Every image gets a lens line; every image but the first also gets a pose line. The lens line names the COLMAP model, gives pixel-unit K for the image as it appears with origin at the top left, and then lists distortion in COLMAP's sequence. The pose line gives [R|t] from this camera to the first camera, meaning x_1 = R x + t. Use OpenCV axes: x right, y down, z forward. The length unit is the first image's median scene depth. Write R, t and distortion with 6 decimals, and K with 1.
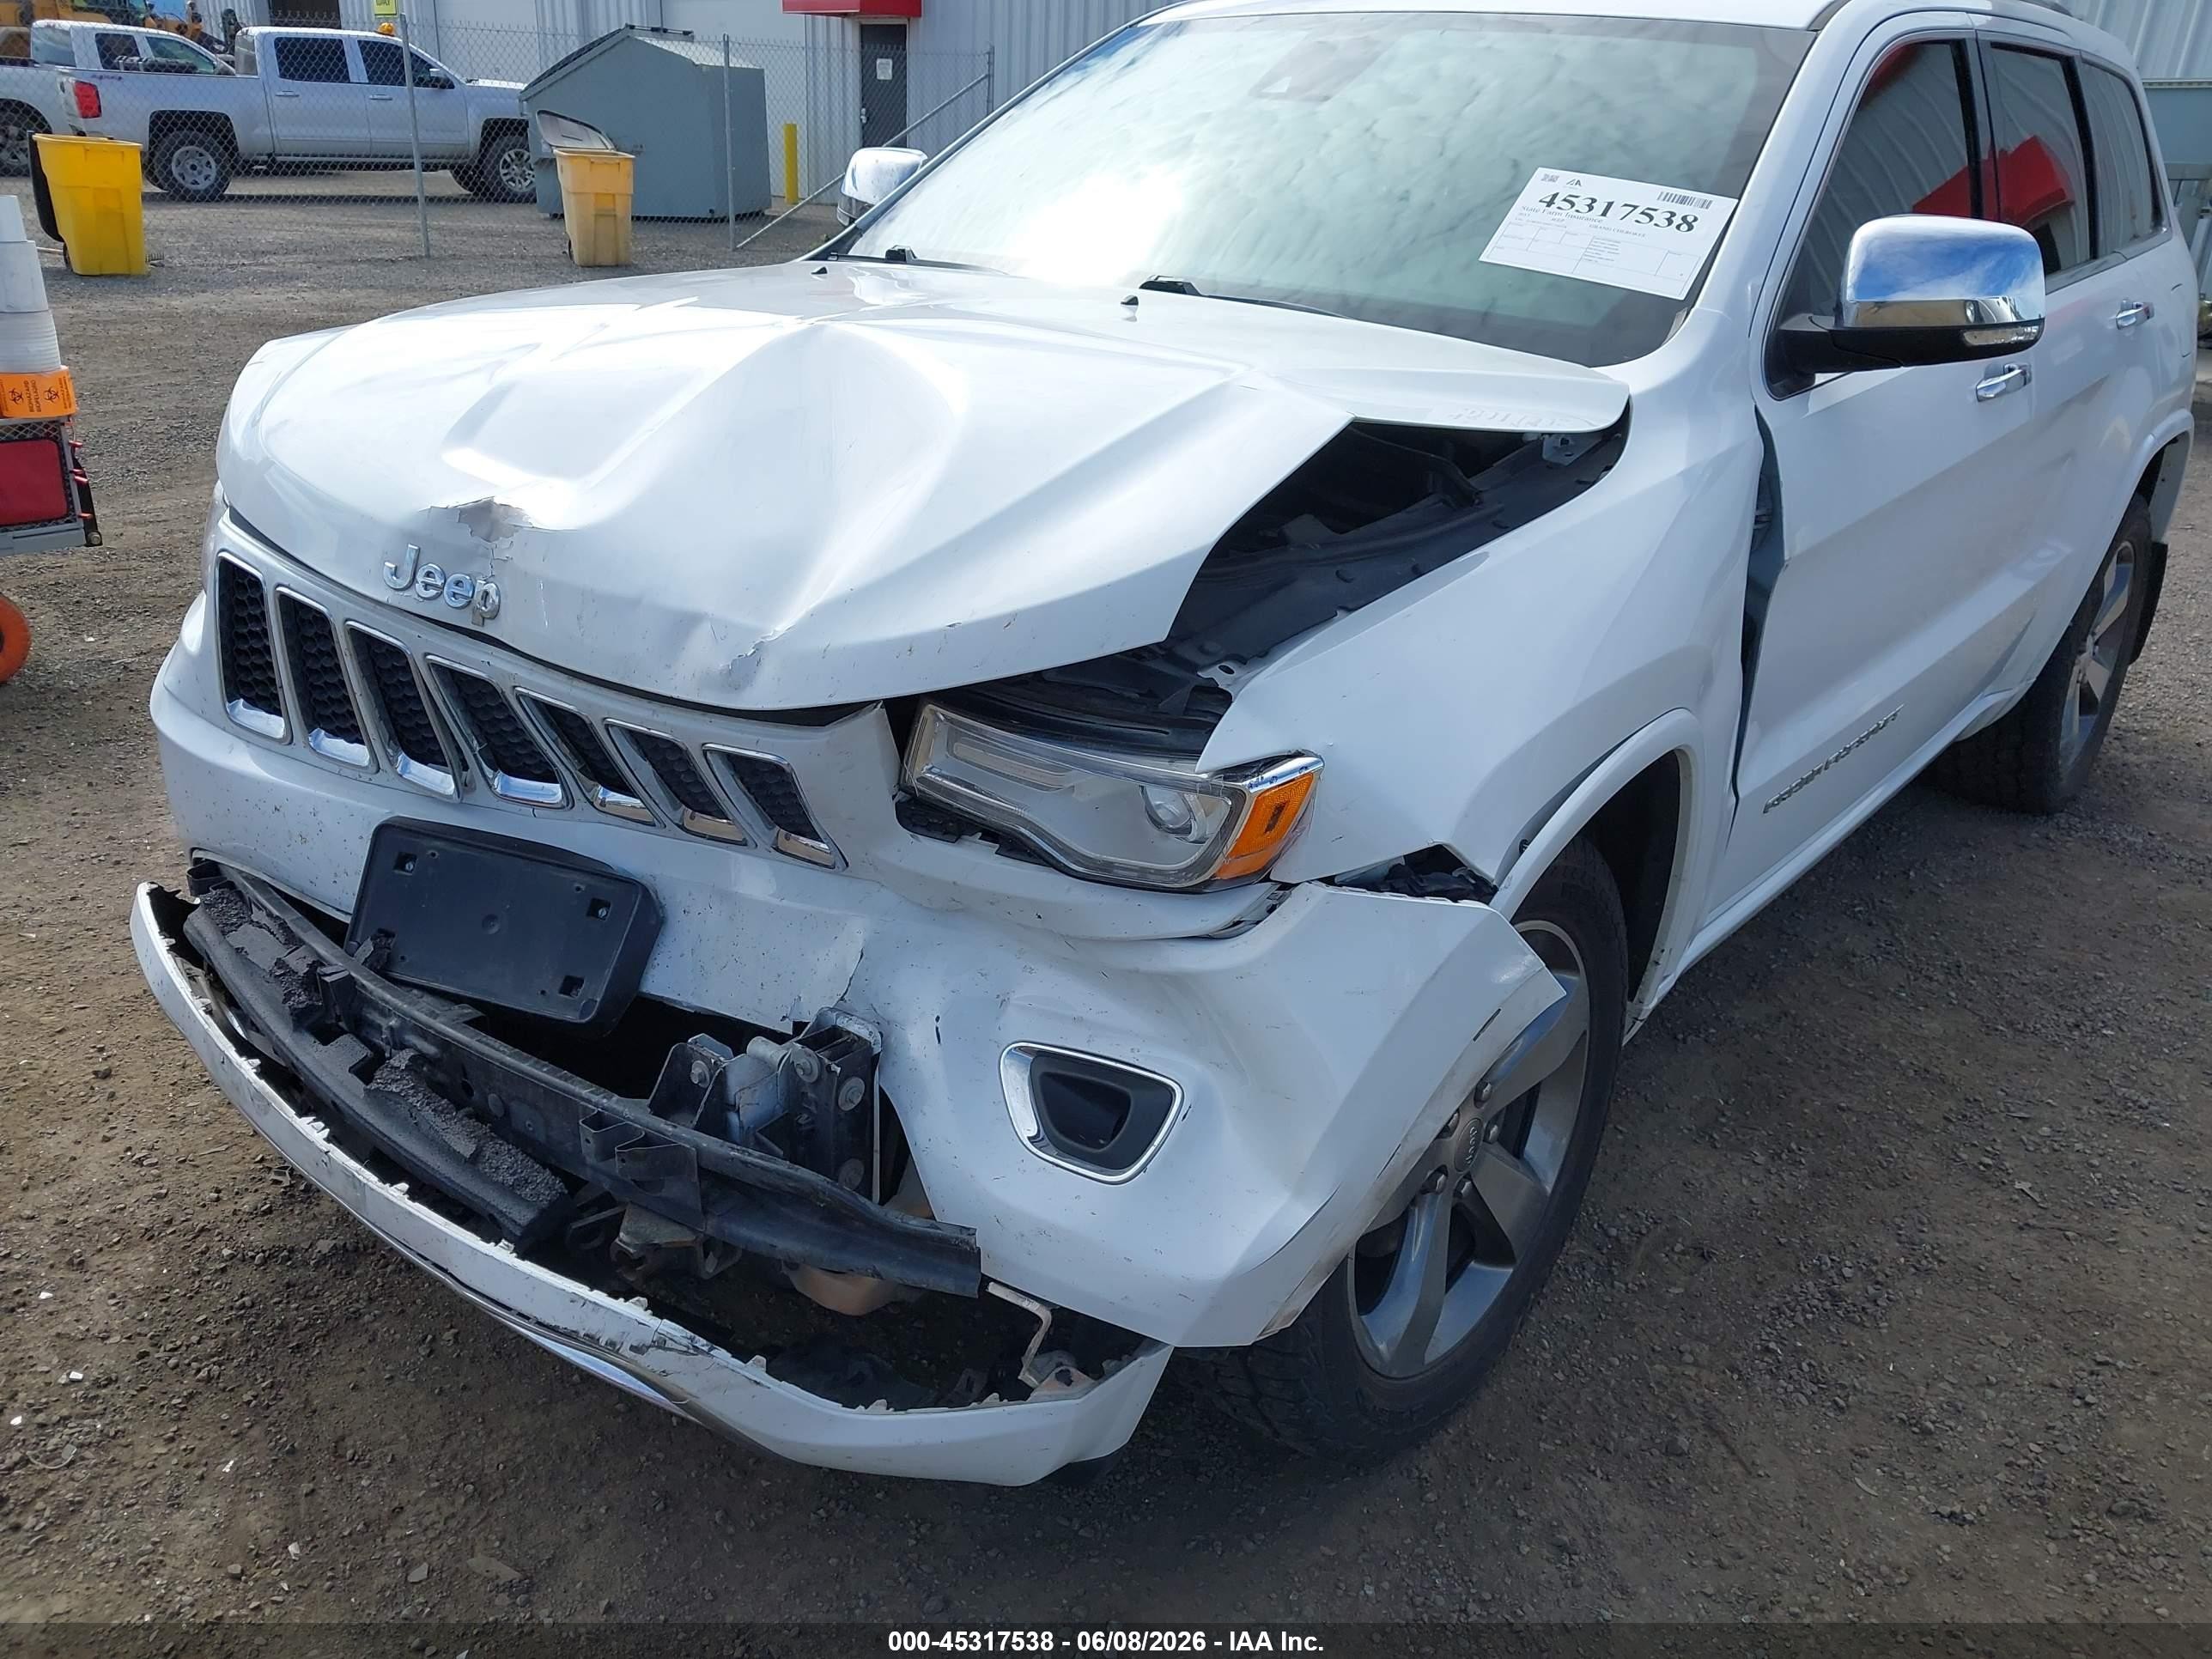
lens RADIAL K [[1731.4, 0, 1104.7], [0, 1731.4, 808.8], [0, 0, 1]] dist [0.010003, -0.002915]
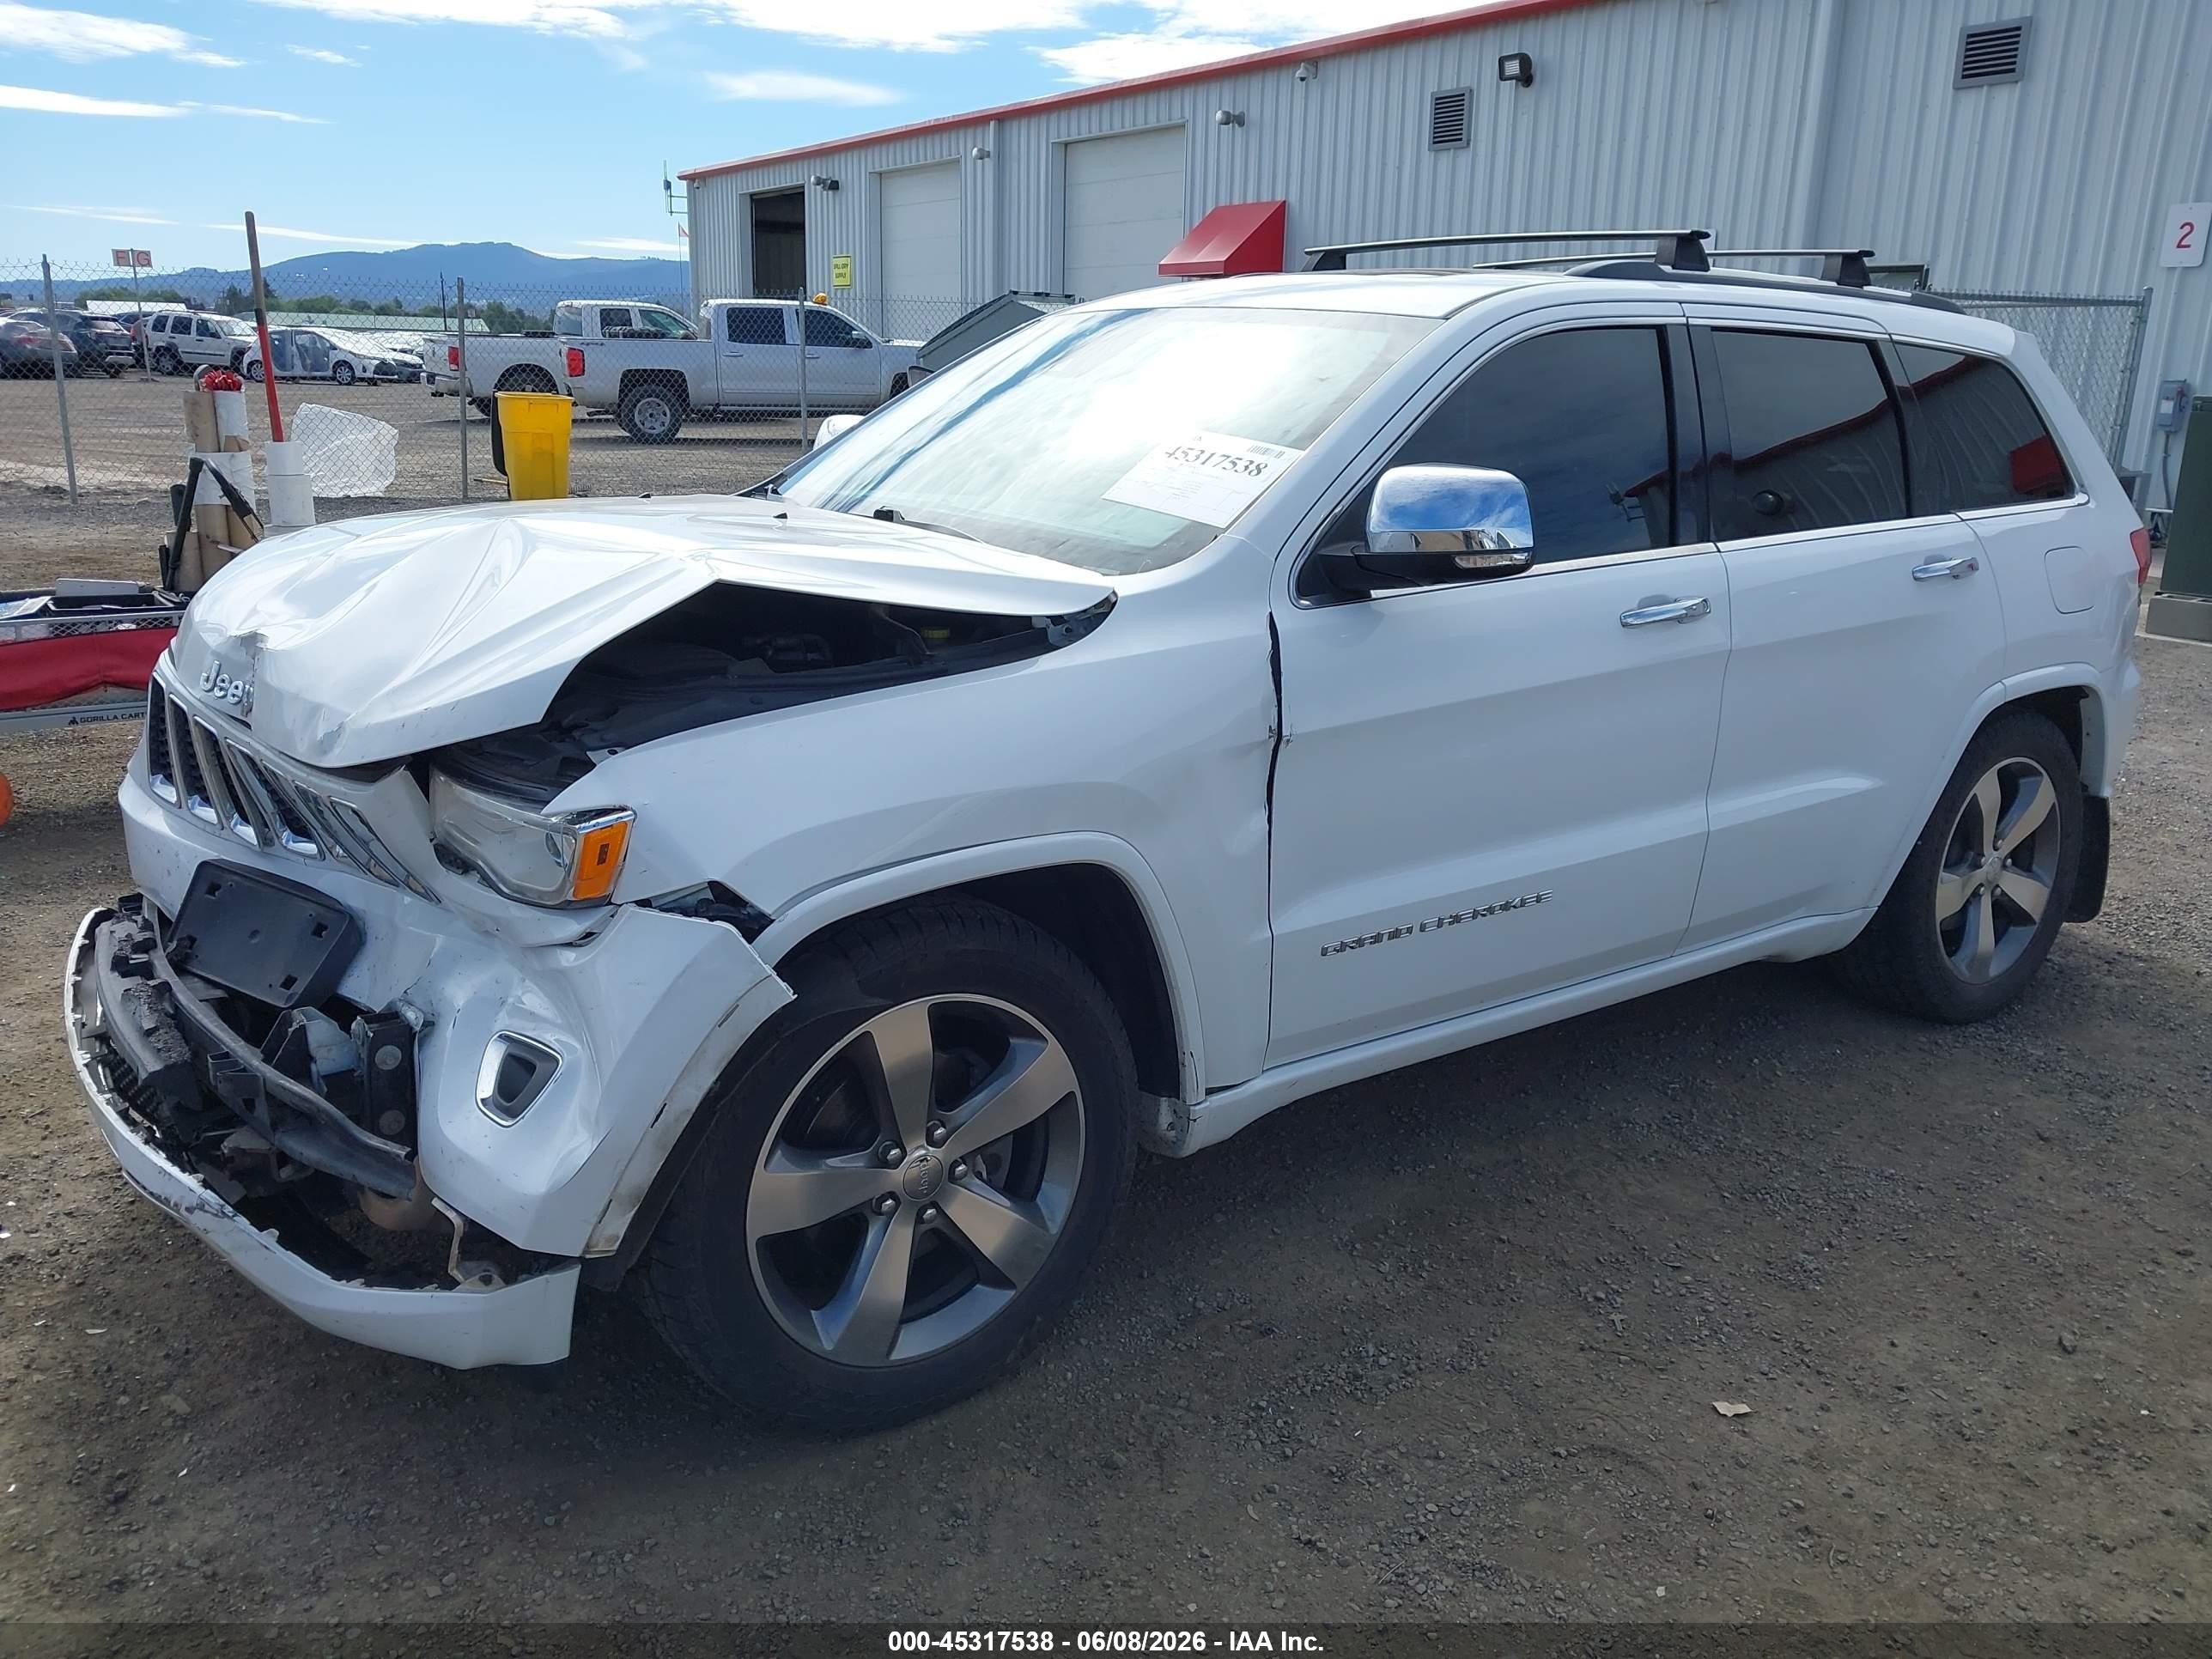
lens RADIAL K [[1731.4, 0, 1101.6], [0, 1731.4, 828.7], [0, 0, 1]] dist [0.010003, -0.002915]
pose [[0.970435, 0.048601, -0.236421, 0.632139], [-0.076059, 0.991189, -0.108440, 0.081416], [0.229067, 0.123216, 0.965581, -0.190272]]
